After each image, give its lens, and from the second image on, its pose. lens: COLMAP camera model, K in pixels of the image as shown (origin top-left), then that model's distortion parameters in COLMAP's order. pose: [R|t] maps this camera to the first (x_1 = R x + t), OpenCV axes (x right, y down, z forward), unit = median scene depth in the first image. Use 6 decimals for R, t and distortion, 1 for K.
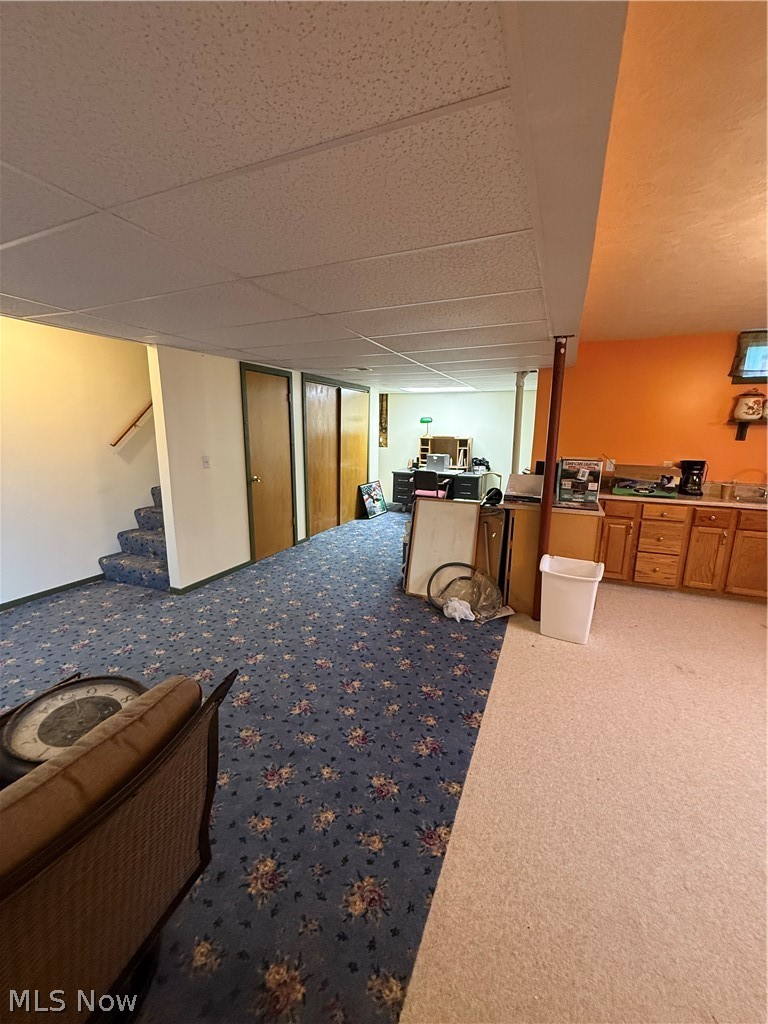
lens RADIAL K [[411.1, 0, 383.0], [0, 411.1, 510.1], [0, 0, 1]] dist [0.001804, 0.000323]
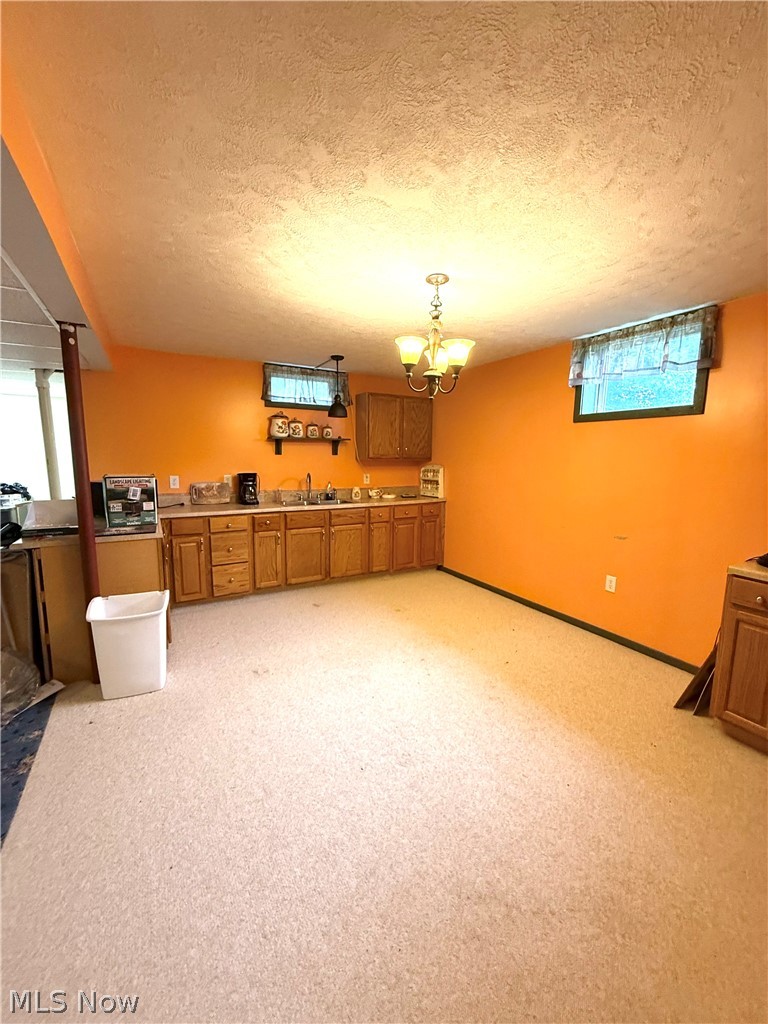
lens RADIAL K [[411.1, 0, 386.9], [0, 411.1, 510.1], [0, 0, 1]] dist [0.001804, 0.000323]
pose [[0.600484, -0.111024, 0.791892, 0.115564], [0.149283, 0.988469, 0.025385, 0.005023], [-0.785578, 0.102972, 0.610134, 0.059032]]
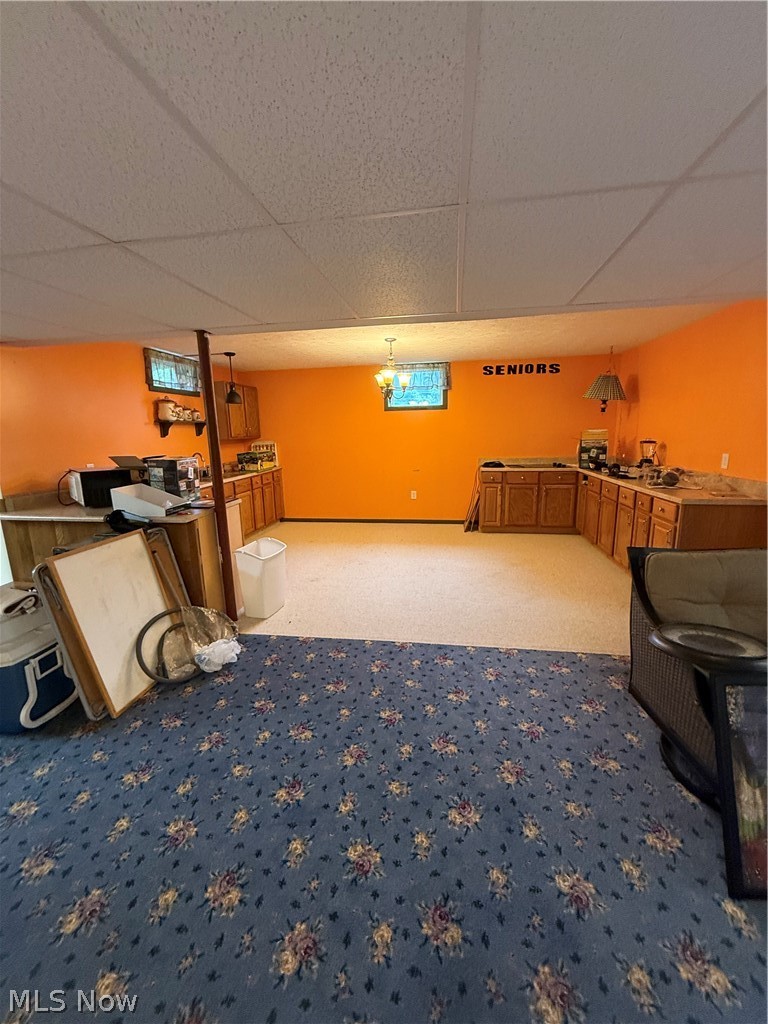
lens RADIAL K [[411.1, 0, 384.9], [0, 411.1, 510.5], [0, 0, 1]] dist [0.001804, 0.000323]
pose [[-0.256629, -0.192438, 0.947158, -0.586548], [0.205734, 0.946642, 0.248077, -0.148650], [-0.944359, 0.258527, -0.203345, 0.771406]]
